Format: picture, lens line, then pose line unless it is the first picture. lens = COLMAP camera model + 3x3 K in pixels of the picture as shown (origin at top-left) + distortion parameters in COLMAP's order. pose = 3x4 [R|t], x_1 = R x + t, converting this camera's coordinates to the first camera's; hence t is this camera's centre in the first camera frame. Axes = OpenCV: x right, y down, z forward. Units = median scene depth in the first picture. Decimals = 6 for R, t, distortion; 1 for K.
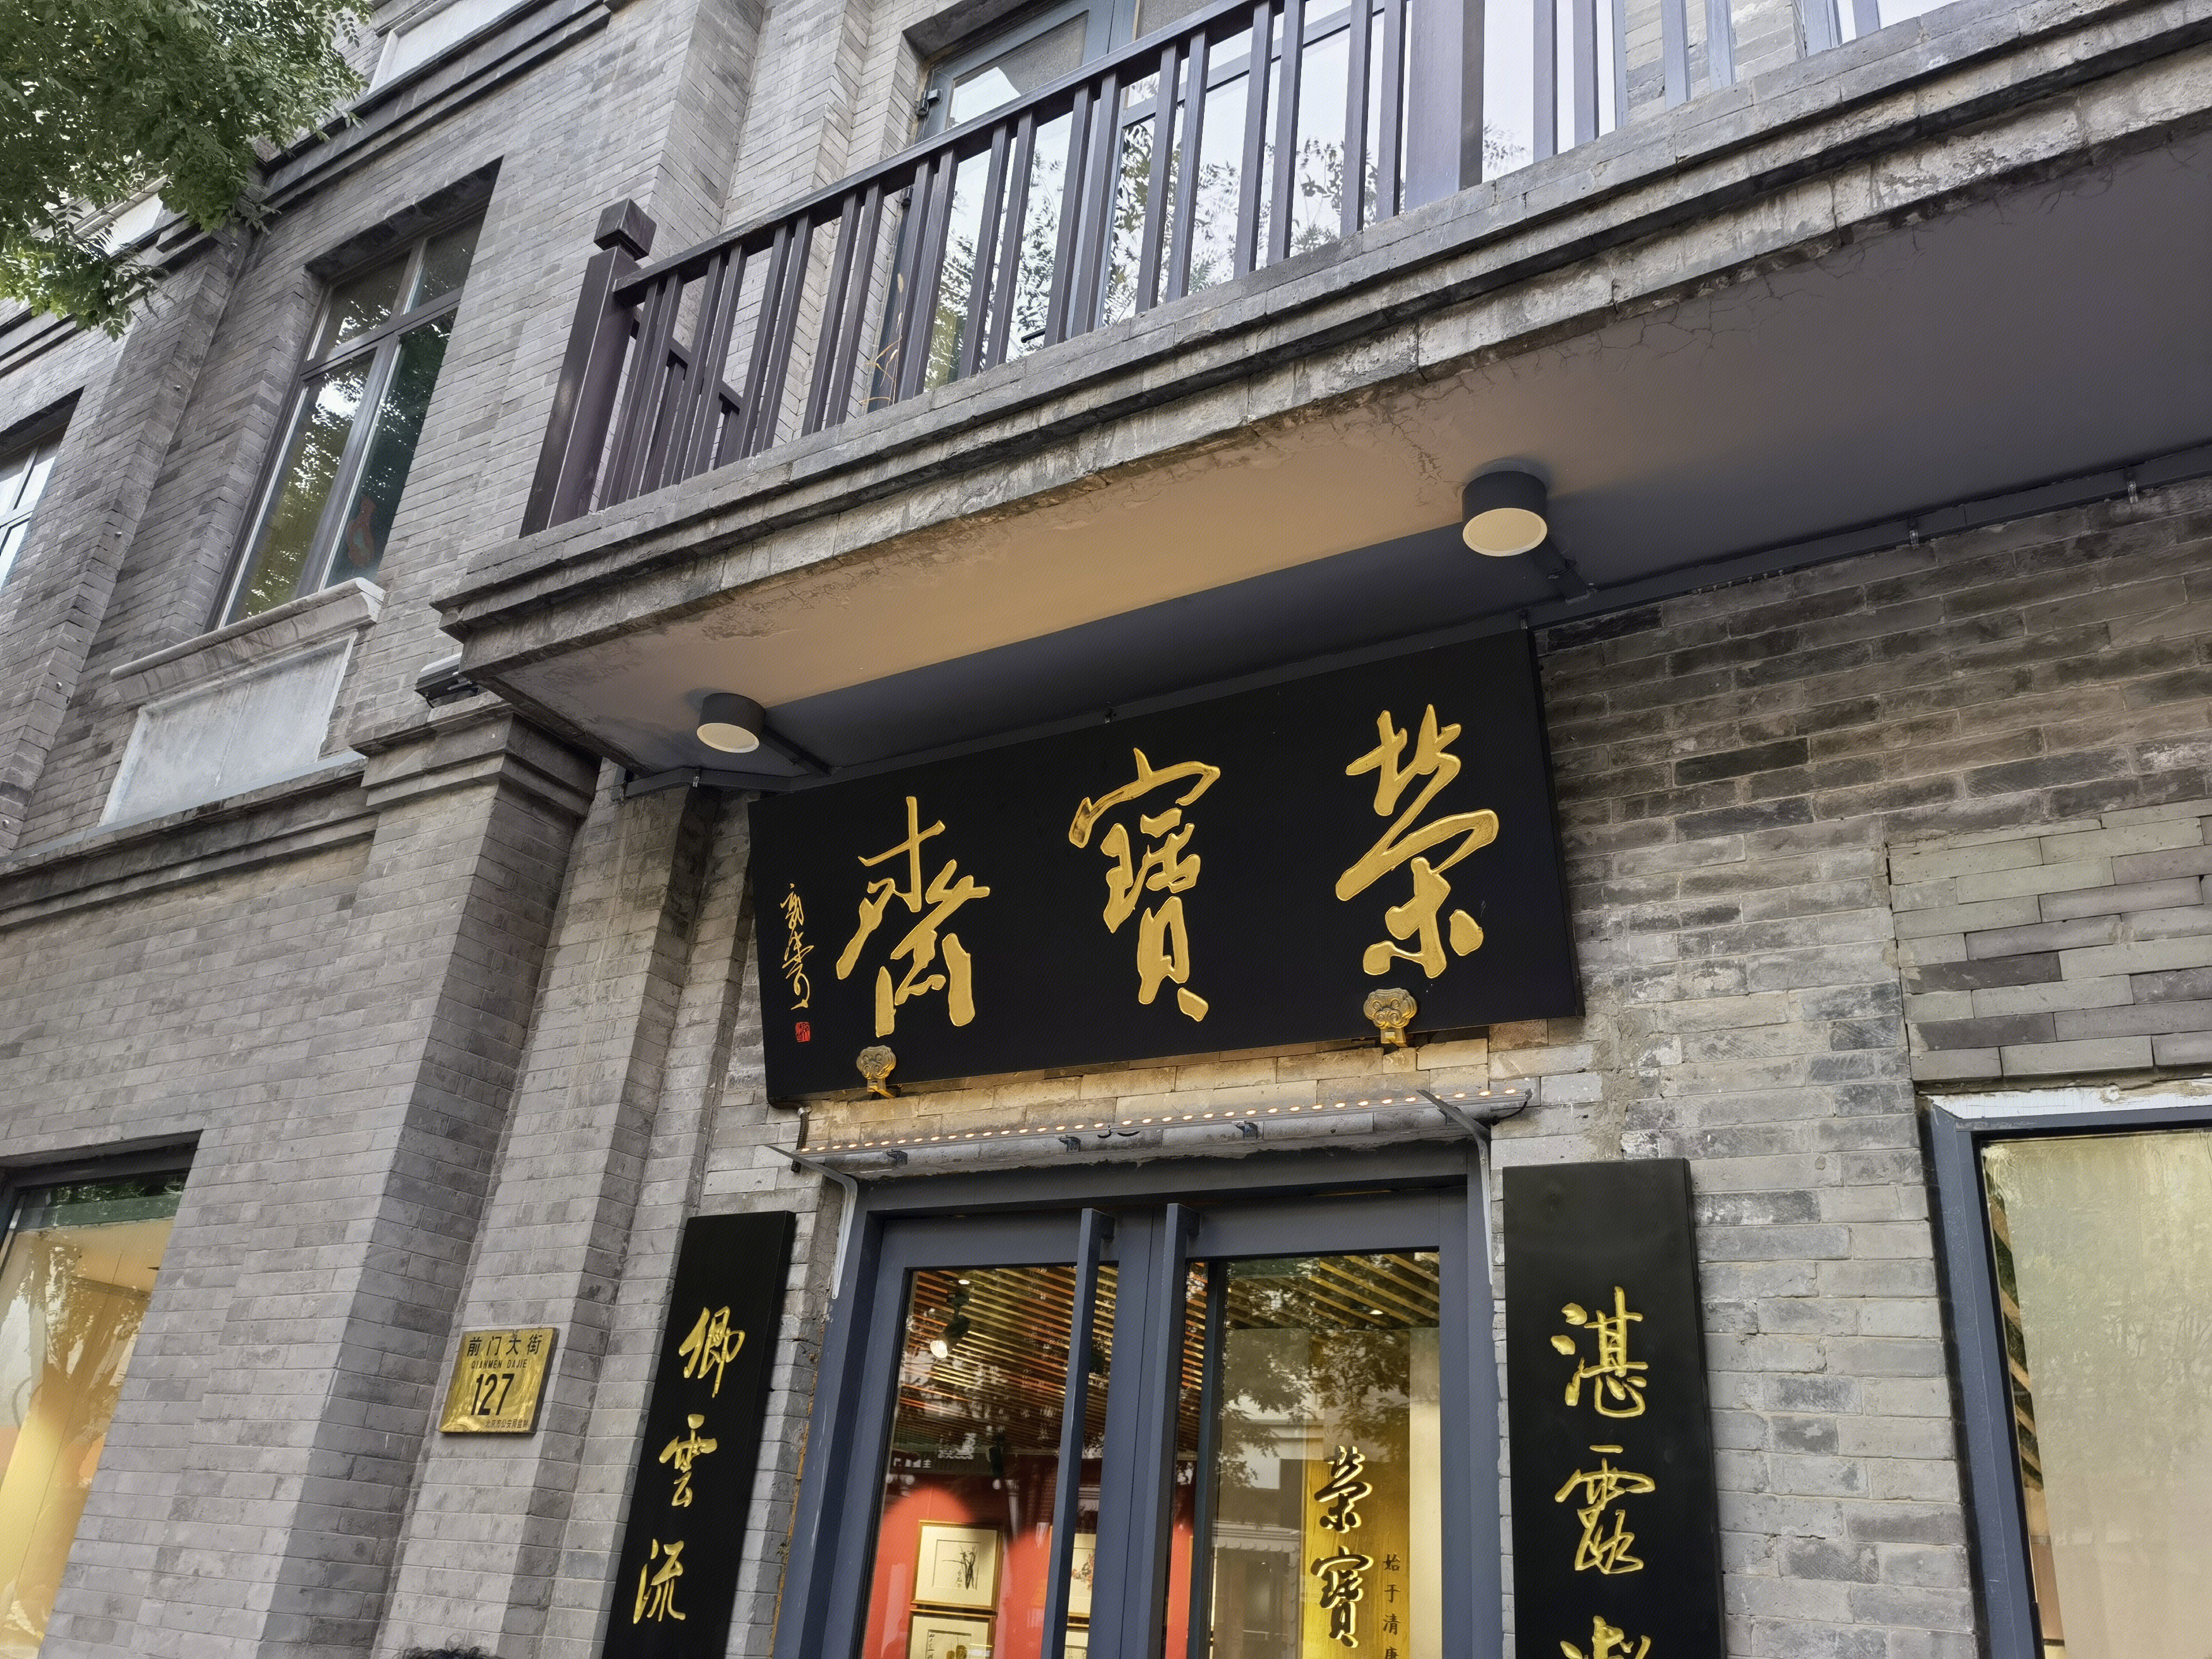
lens RADIAL K [[1768.3, 0, 1107.2], [0, 1768.3, 817.2], [0, 0, 1]] dist [0.085684, -0.060729]
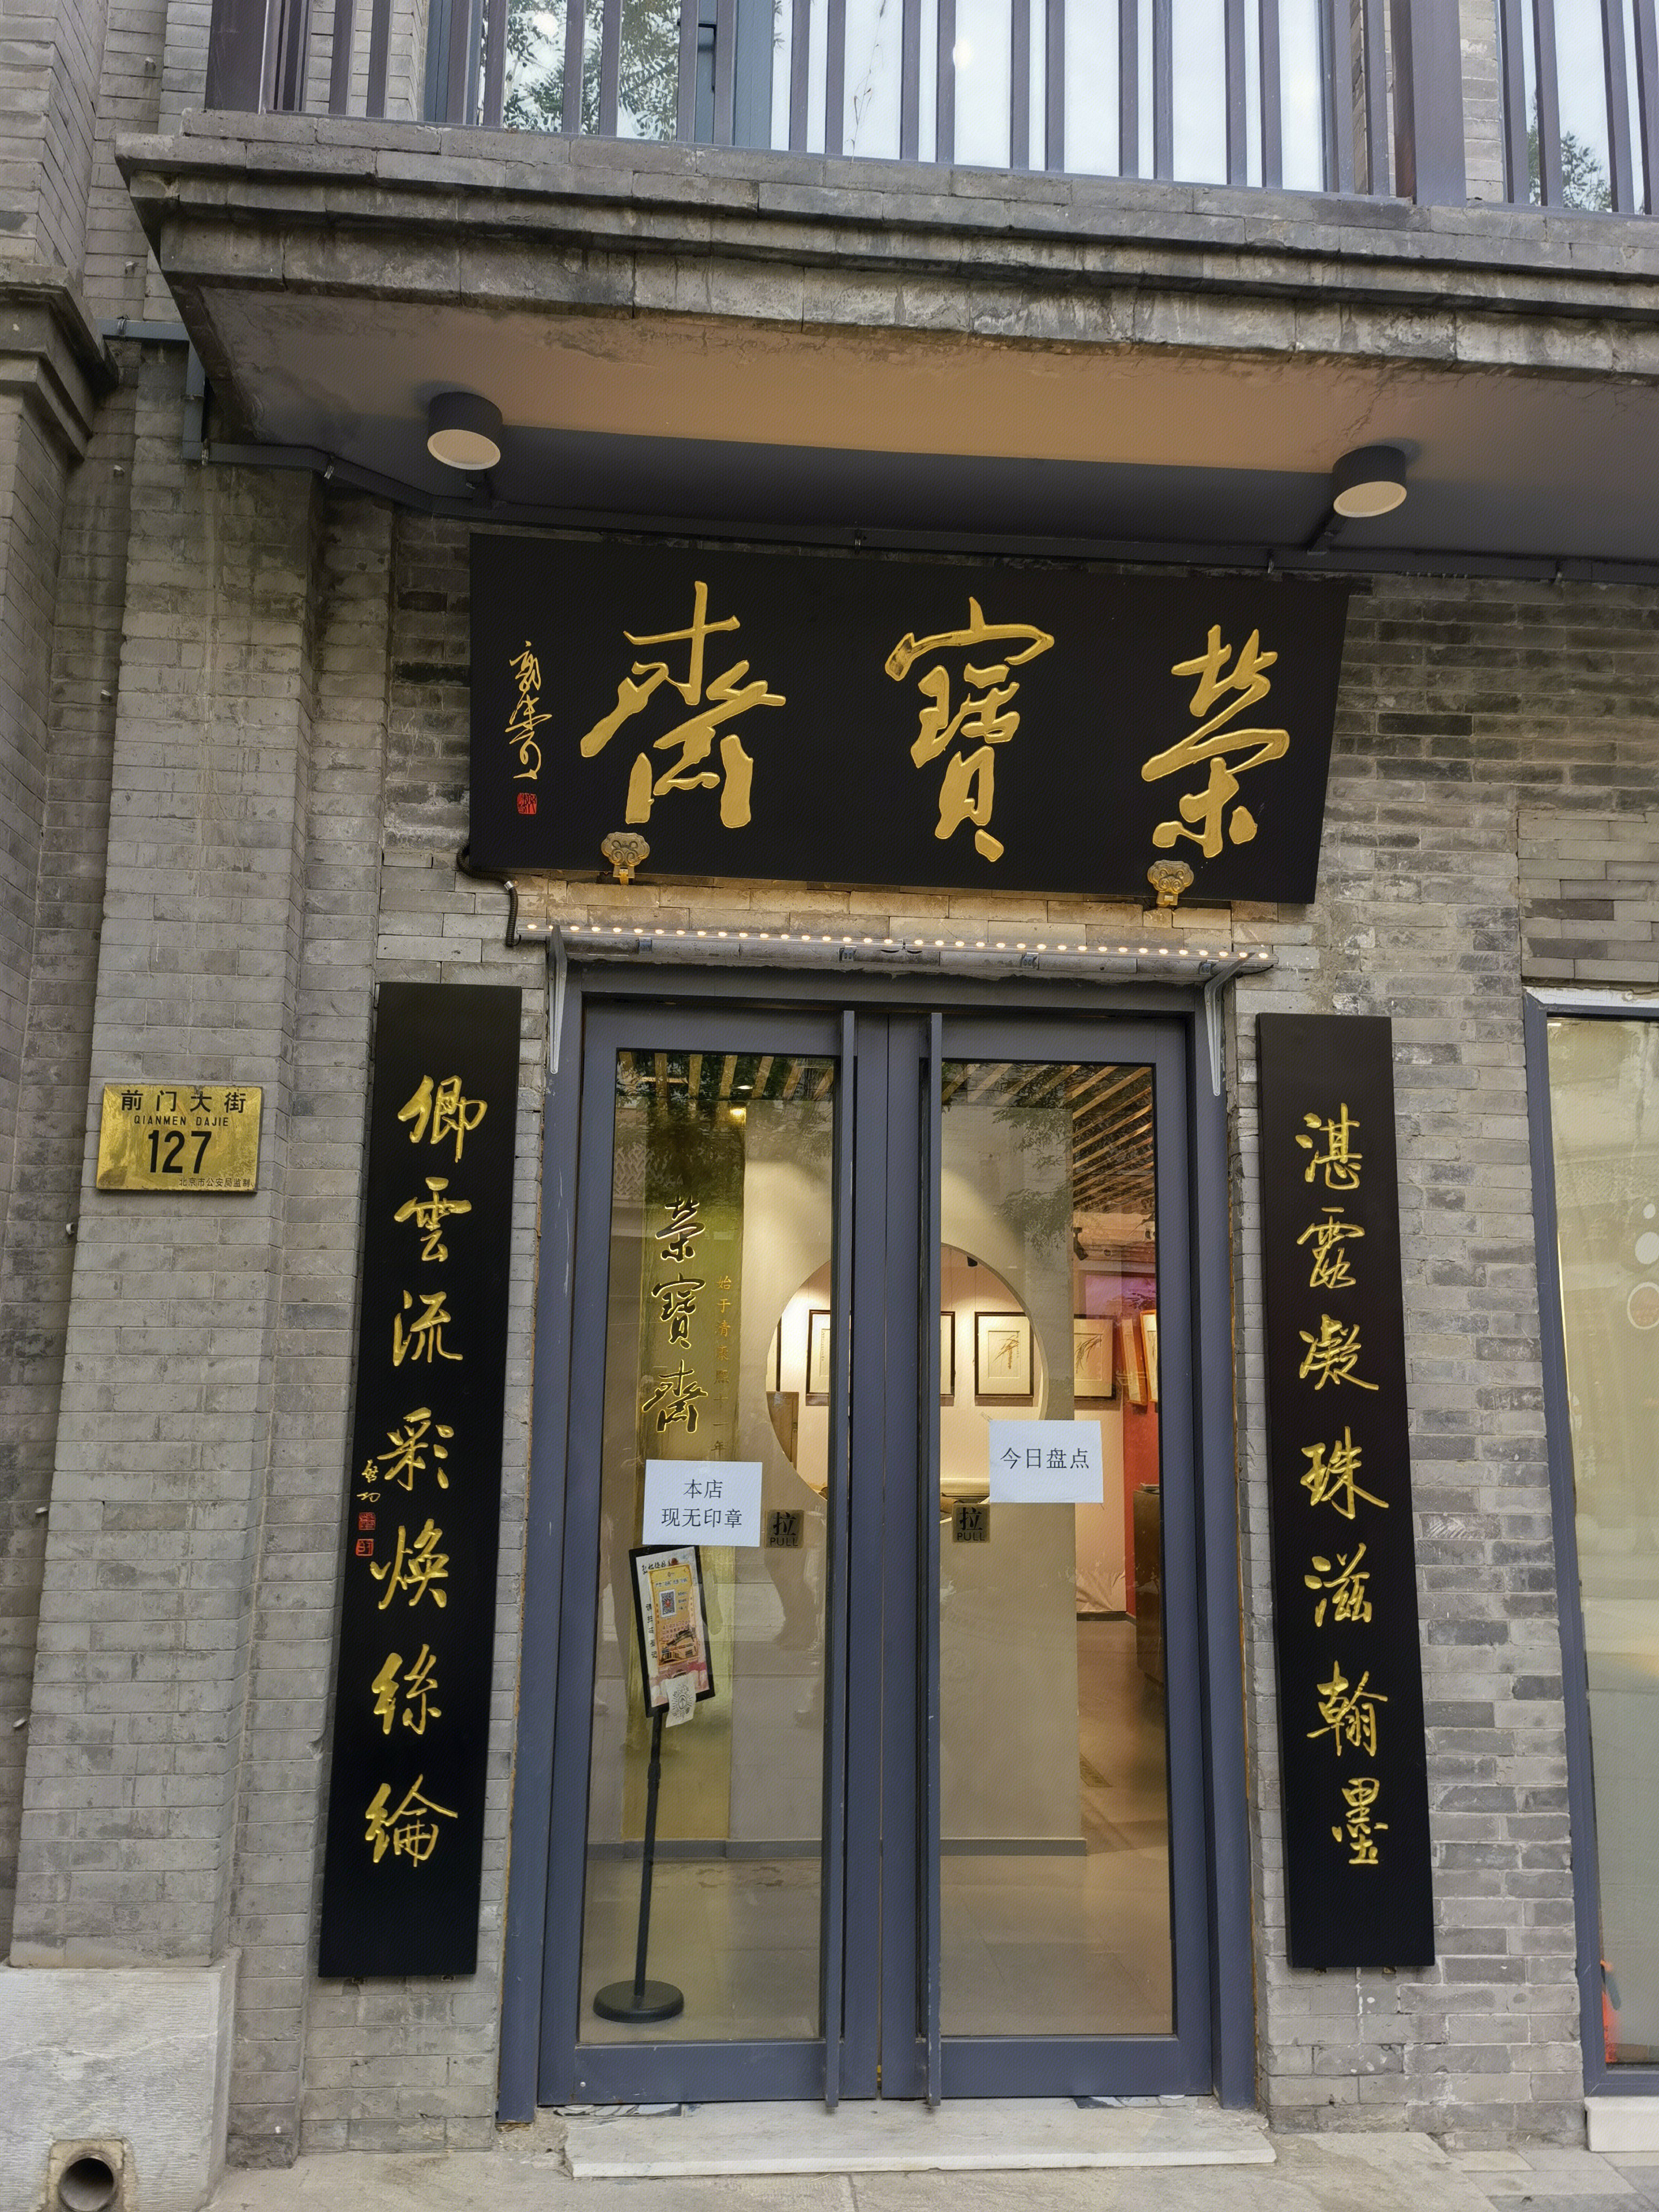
lens RADIAL K [[1768.3, 0, 831.5], [0, 1768.3, 1156.9], [0, 0, 1]] dist [0.085684, -0.060729]
pose [[0.779883, 0.006253, 0.625894, -0.787959], [-0.211476, 0.943781, 0.254076, 0.026772], [-0.589118, -0.330512, 0.737361, 0.161292]]
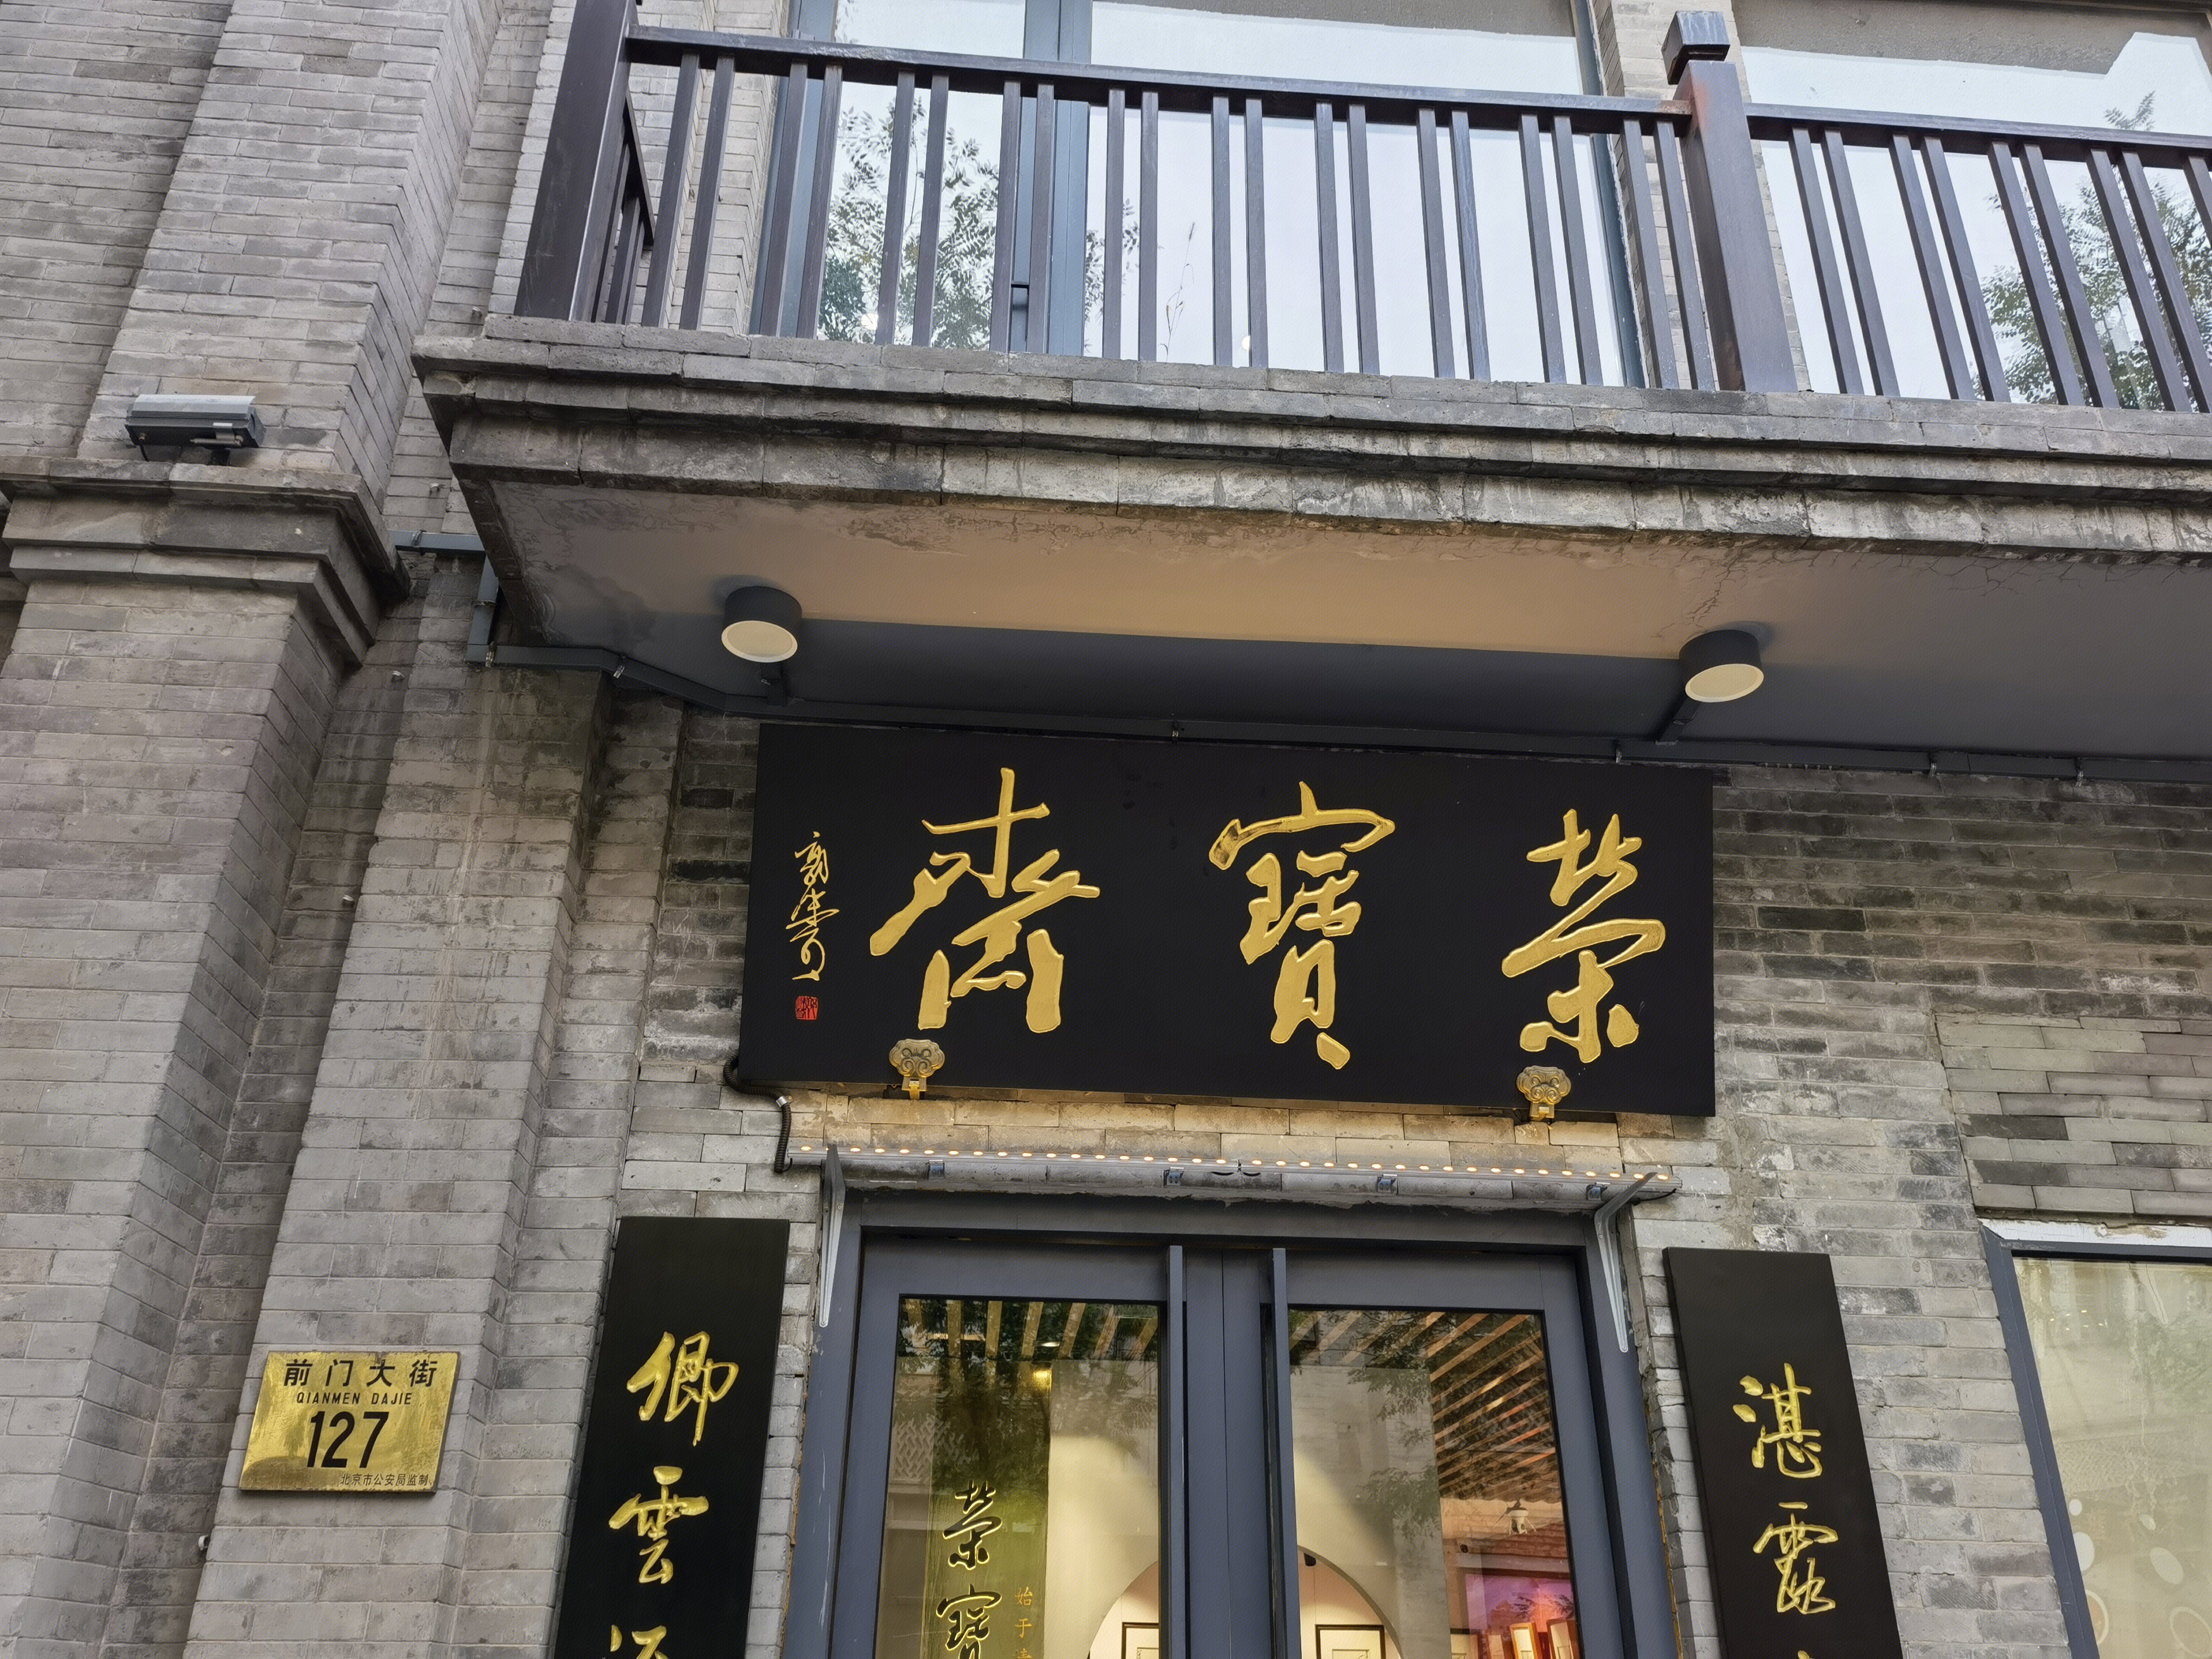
lens RADIAL K [[1768.3, 0, 1108.0], [0, 1768.3, 813.1], [0, 0, 1]] dist [0.085684, -0.060729]
pose [[0.790453, 0.199967, 0.578962, -0.693183], [-0.200665, 0.977588, -0.063681, 0.067672], [-0.578720, -0.065840, 0.812864, 0.289489]]
